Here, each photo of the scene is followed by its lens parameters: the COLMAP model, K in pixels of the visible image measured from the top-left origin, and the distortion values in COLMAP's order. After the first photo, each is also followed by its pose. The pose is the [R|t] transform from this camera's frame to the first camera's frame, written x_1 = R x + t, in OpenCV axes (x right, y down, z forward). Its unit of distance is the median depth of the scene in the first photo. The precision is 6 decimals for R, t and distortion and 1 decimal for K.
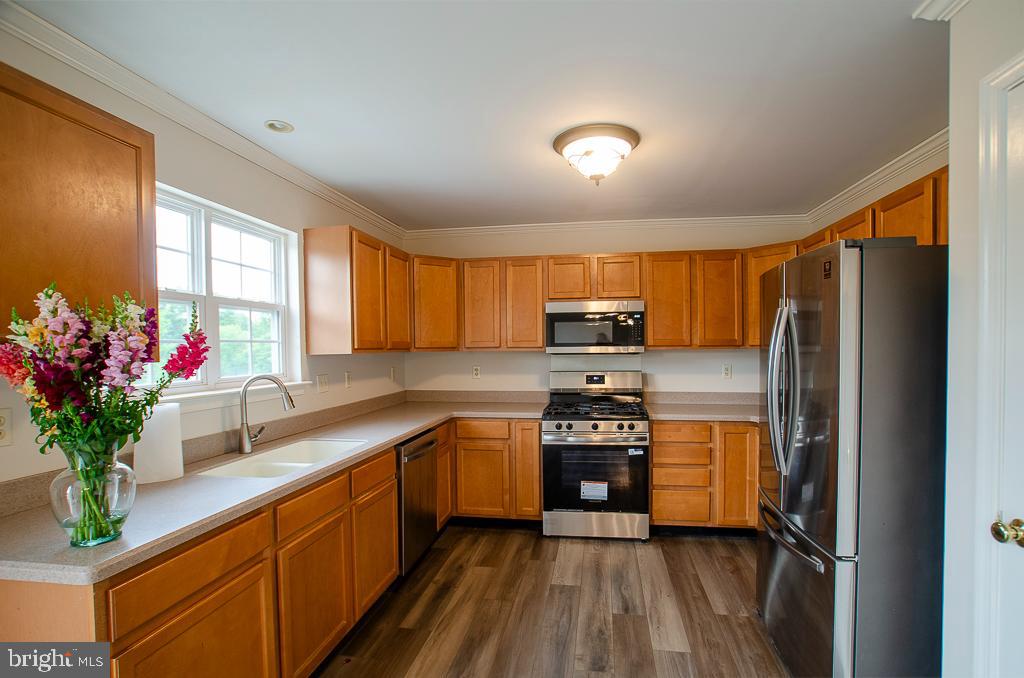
lens RADIAL K [[491.3, 0, 520.0], [0, 491.3, 358.3], [0, 0, 1]] dist [-0.070188, 0.031414]
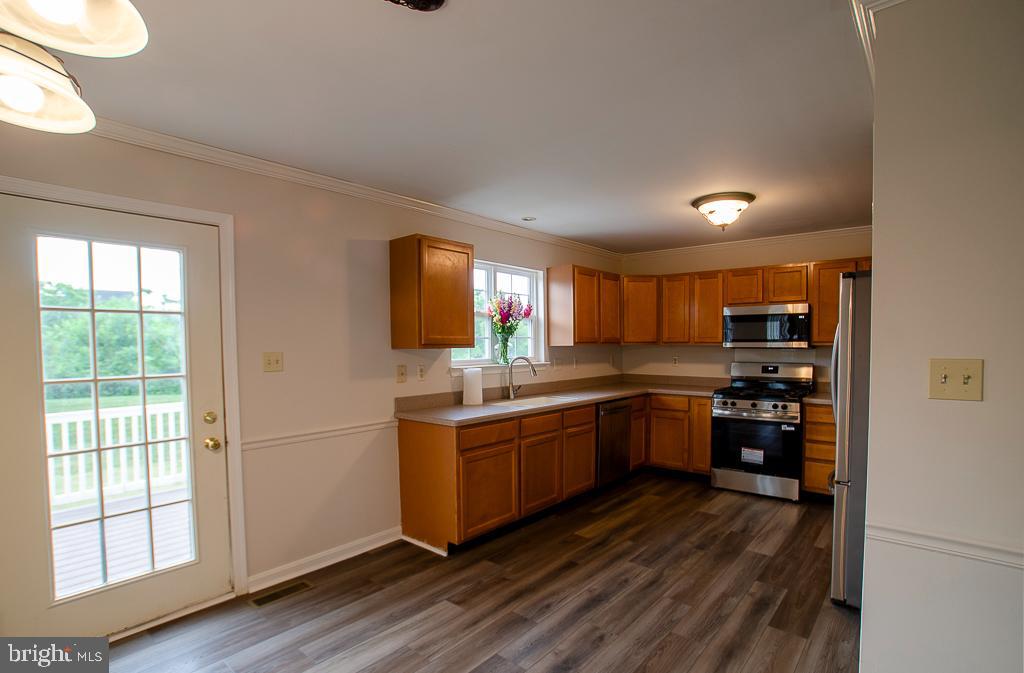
lens RADIAL K [[495.9, 0, 514.0], [0, 495.9, 359.7], [0, 0, 1]] dist [-0.046466, 0.000355]
pose [[0.855456, 0.023886, -0.517324, 0.277012], [-0.015792, 0.999674, 0.020045, 0.006267], [0.517634, -0.008978, 0.855555, -0.409173]]
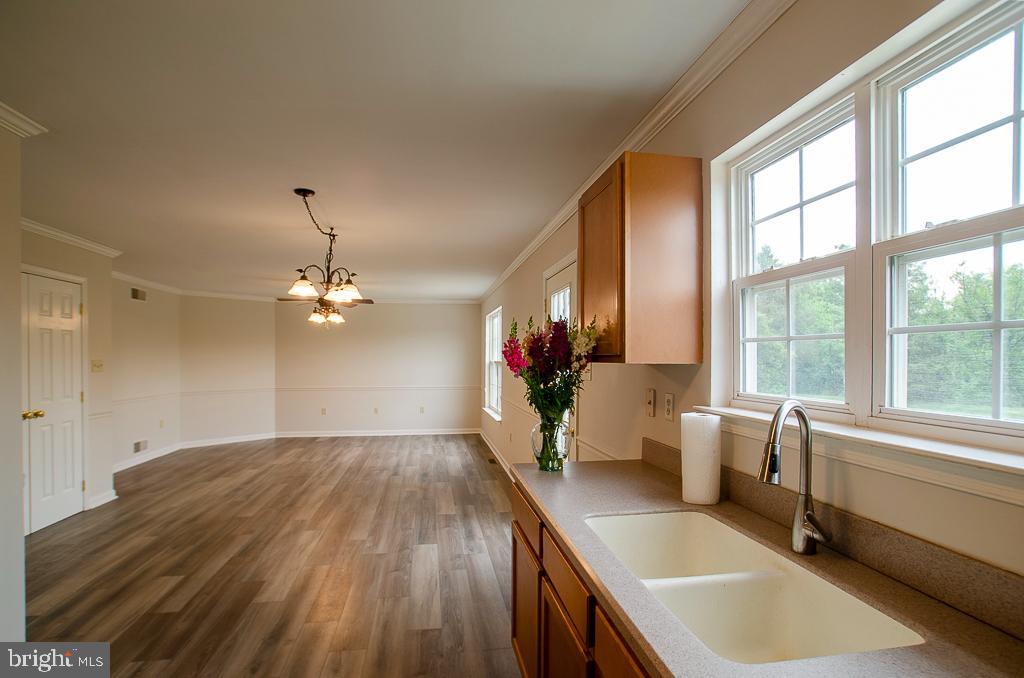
lens RADIAL K [[510.2, 0, 513.1], [0, 510.2, 362.3], [0, 0, 1]] dist [-0.031032, -0.000206]
pose [[-0.945212, 0.012511, -0.326217, -0.071132], [0.003837, 0.999622, 0.027218, -0.012479], [0.326435, 0.024475, -0.944903, 0.938954]]
